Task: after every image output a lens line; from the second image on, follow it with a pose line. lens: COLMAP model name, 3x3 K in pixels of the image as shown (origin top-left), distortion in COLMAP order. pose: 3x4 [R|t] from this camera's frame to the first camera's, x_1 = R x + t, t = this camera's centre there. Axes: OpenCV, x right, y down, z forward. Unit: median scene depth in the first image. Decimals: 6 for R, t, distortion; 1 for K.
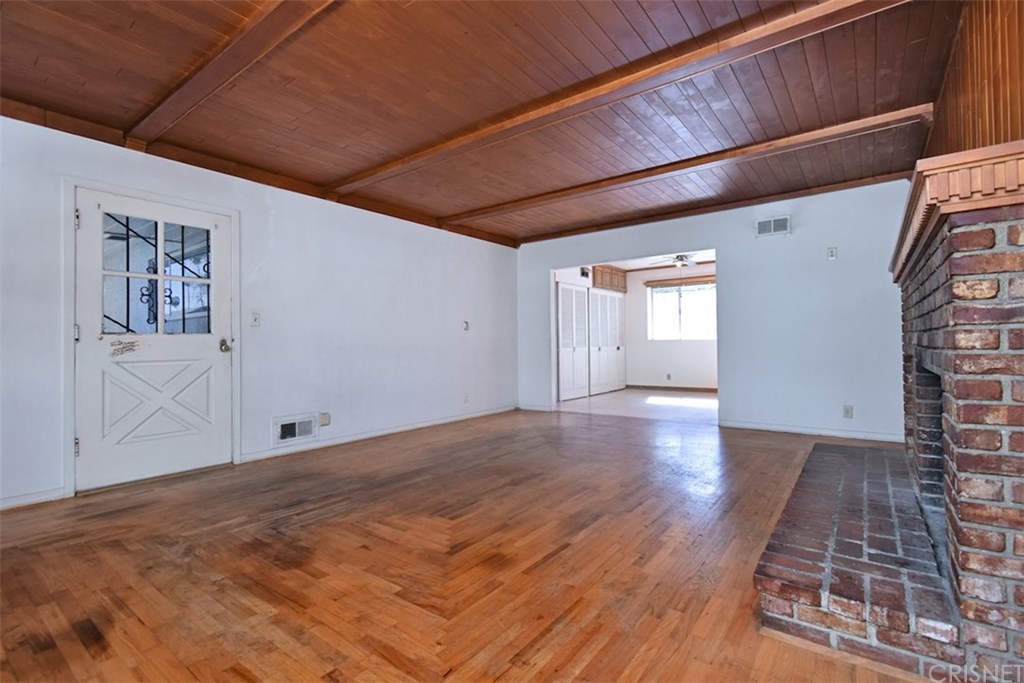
lens RADIAL K [[470.9, 0, 542.6], [0, 470.9, 337.7], [0, 0, 1]] dist [0.001128, -0.001151]
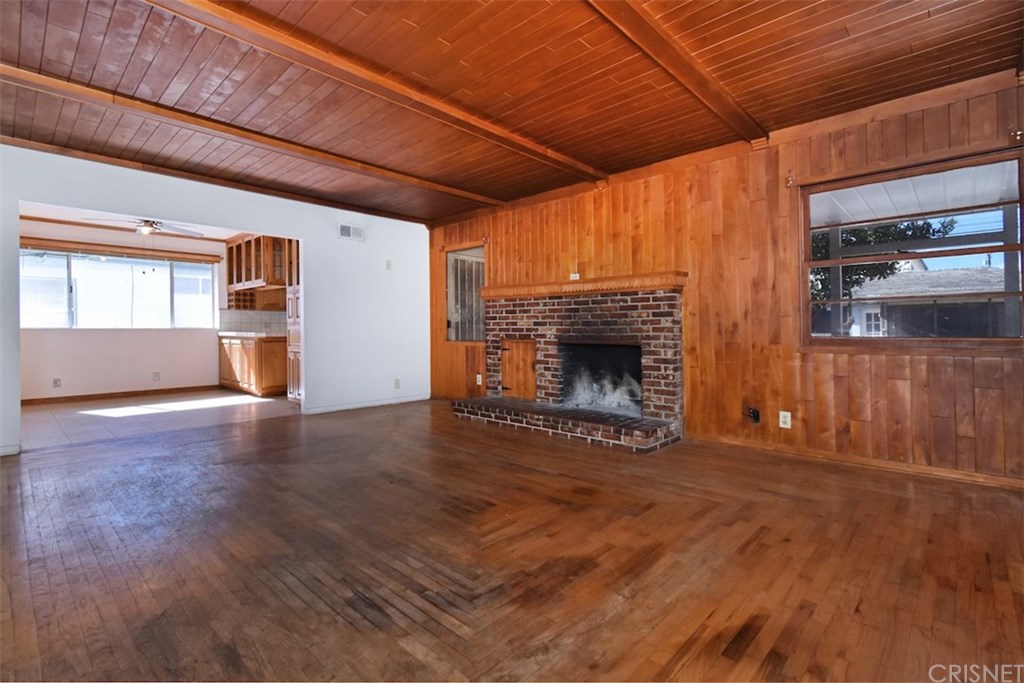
lens RADIAL K [[470.9, 0, 542.6], [0, 470.9, 337.7], [0, 0, 1]] dist [0.001128, -0.001151]
pose [[0.107548, -0.002152, 0.994198, -1.239351], [-0.009791, 0.999947, 0.003223, 0.028054], [-0.994152, -0.010081, 0.107521, 0.837741]]
